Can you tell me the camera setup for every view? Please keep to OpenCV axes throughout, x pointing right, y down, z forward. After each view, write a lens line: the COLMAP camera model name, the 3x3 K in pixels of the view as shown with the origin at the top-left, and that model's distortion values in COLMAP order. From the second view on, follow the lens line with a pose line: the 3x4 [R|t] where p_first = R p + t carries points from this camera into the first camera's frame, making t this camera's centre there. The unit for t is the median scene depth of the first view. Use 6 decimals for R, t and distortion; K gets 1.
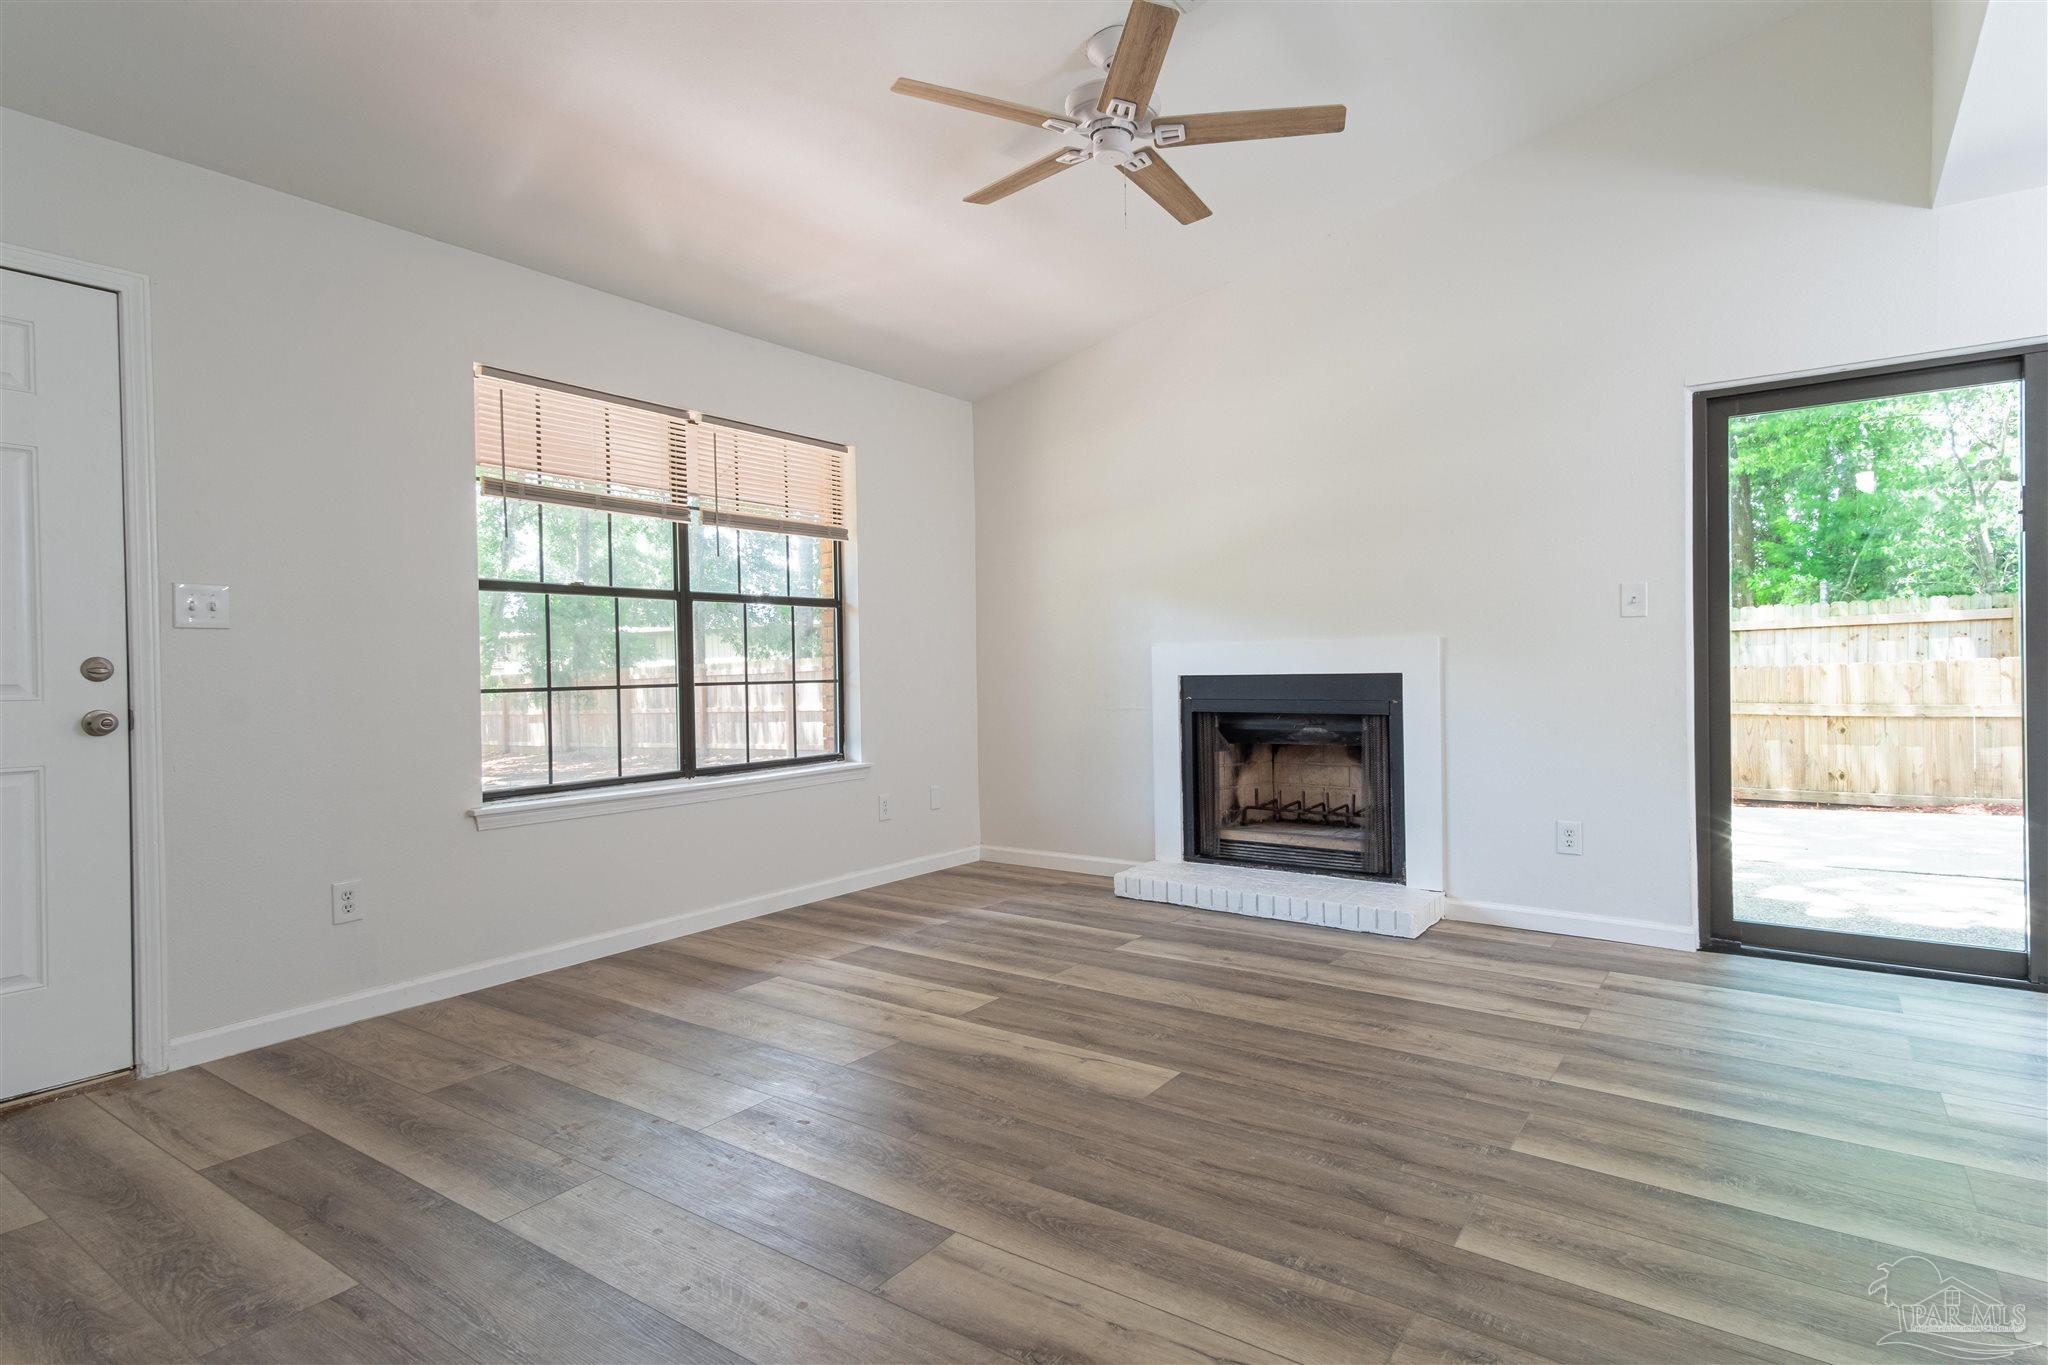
lens RADIAL K [[1067.7, 0, 1031.5], [0, 1067.7, 675.2], [0, 0, 1]] dist [0.038292, -0.010306]
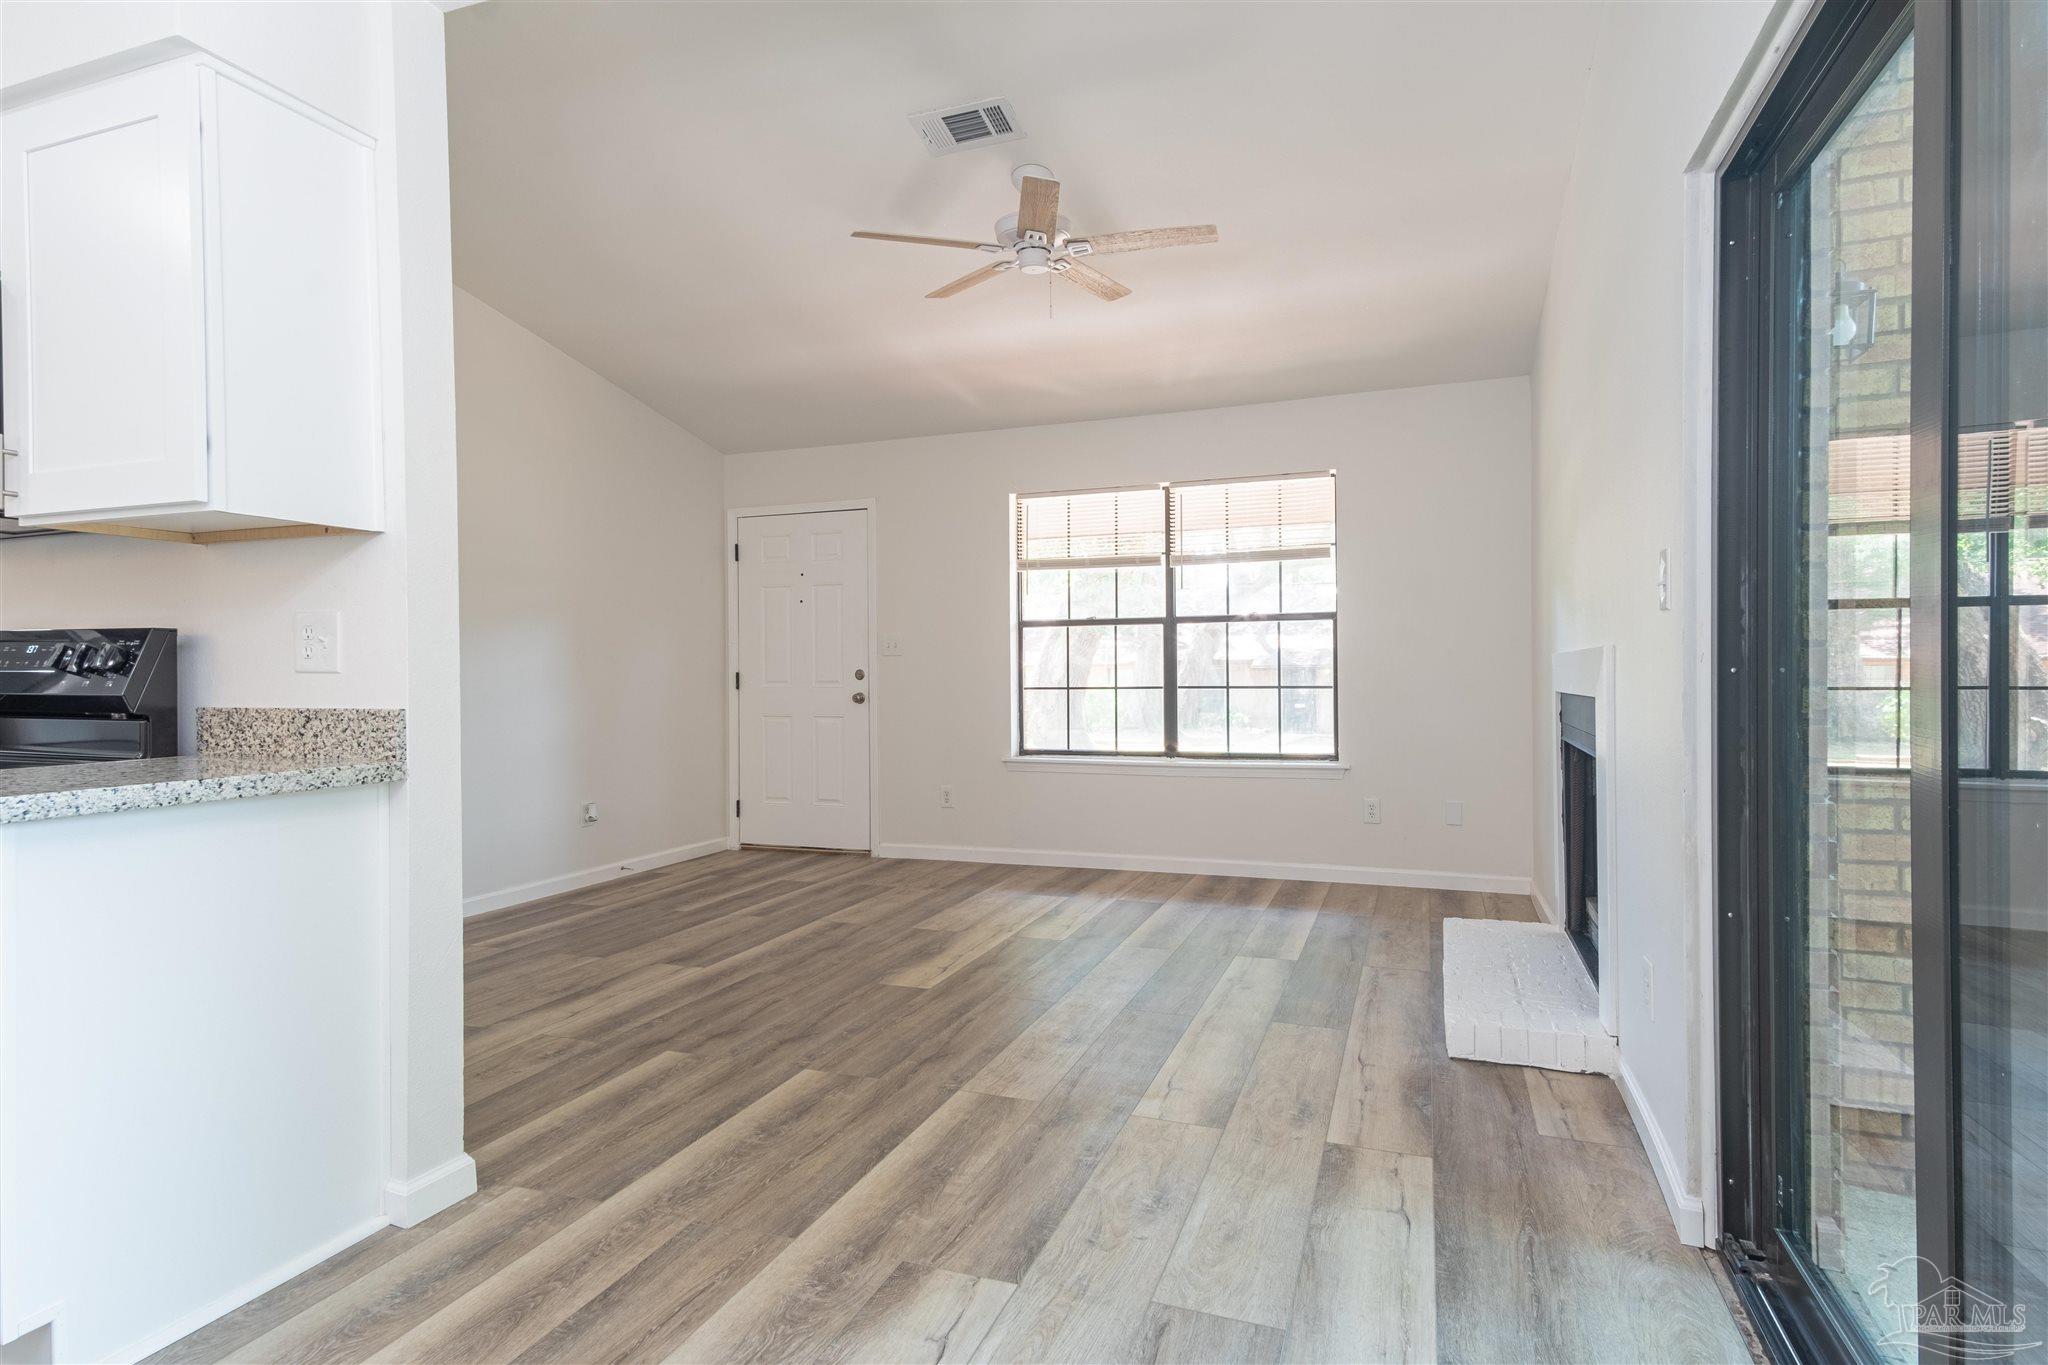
lens RADIAL K [[1067.7, 0, 1031.5], [0, 1067.7, 675.2], [0, 0, 1]] dist [0.038292, -0.010306]
pose [[0.258881, 0.014986, -0.965793, 0.897107], [-0.006096, 0.999885, 0.013881, -0.023498], [0.965890, 0.002294, 0.258942, 0.482296]]
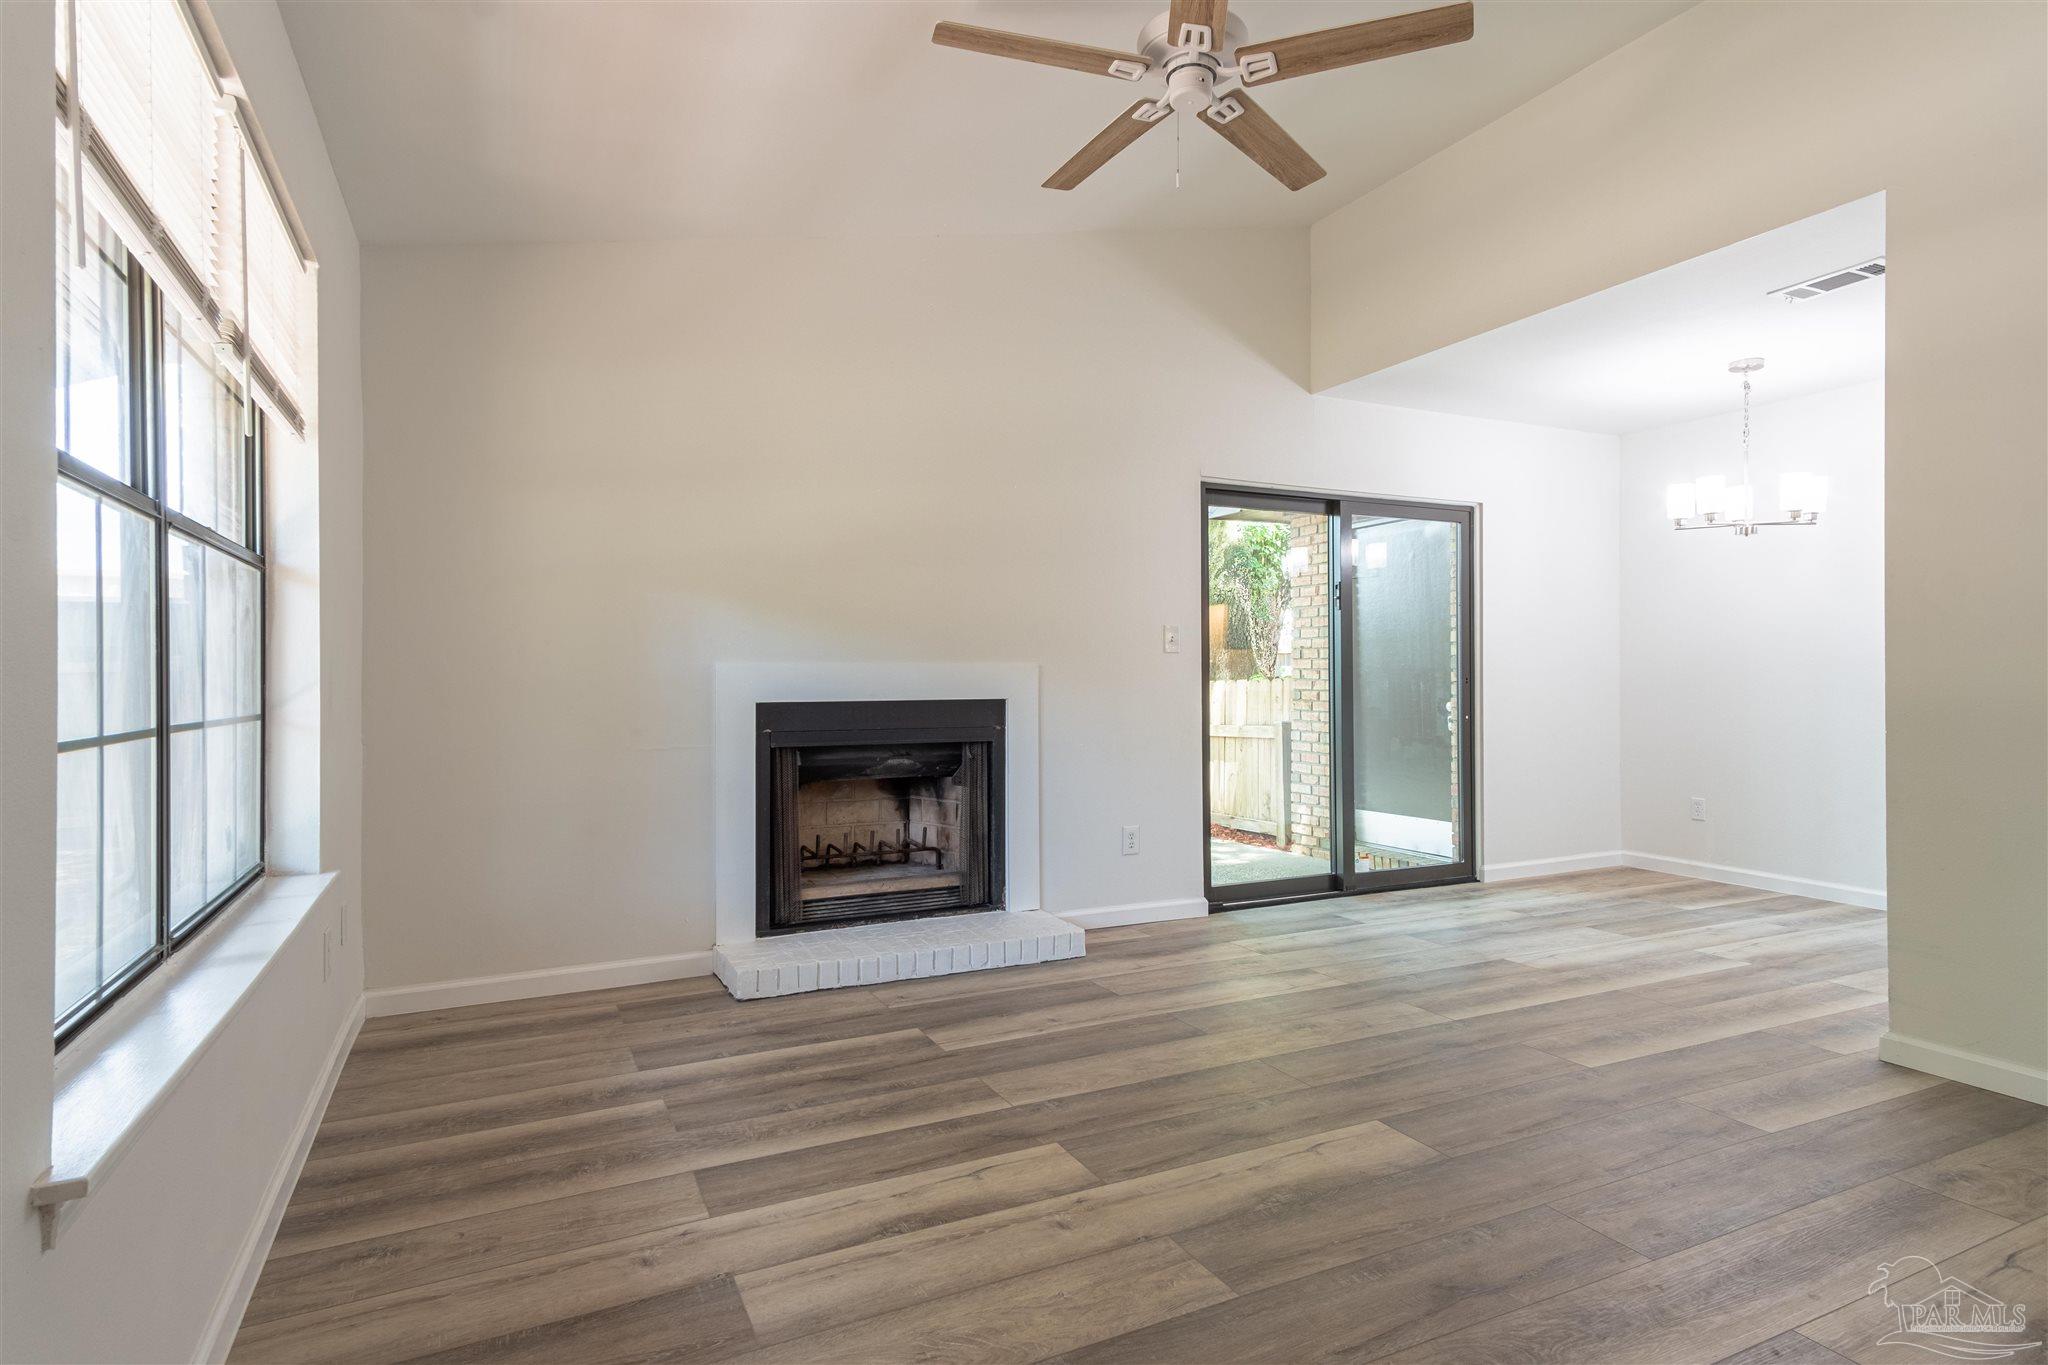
lens RADIAL K [[1063.0, 0, 1035.4], [0, 1063.0, 682.8], [0, 0, 1]] dist [0.044010, -0.010948]
pose [[0.463695, 0.012743, 0.885903, -0.522549], [0.004072, 0.999855, -0.016514, -0.000552], [-0.885986, 0.011265, 0.463576, 0.511355]]
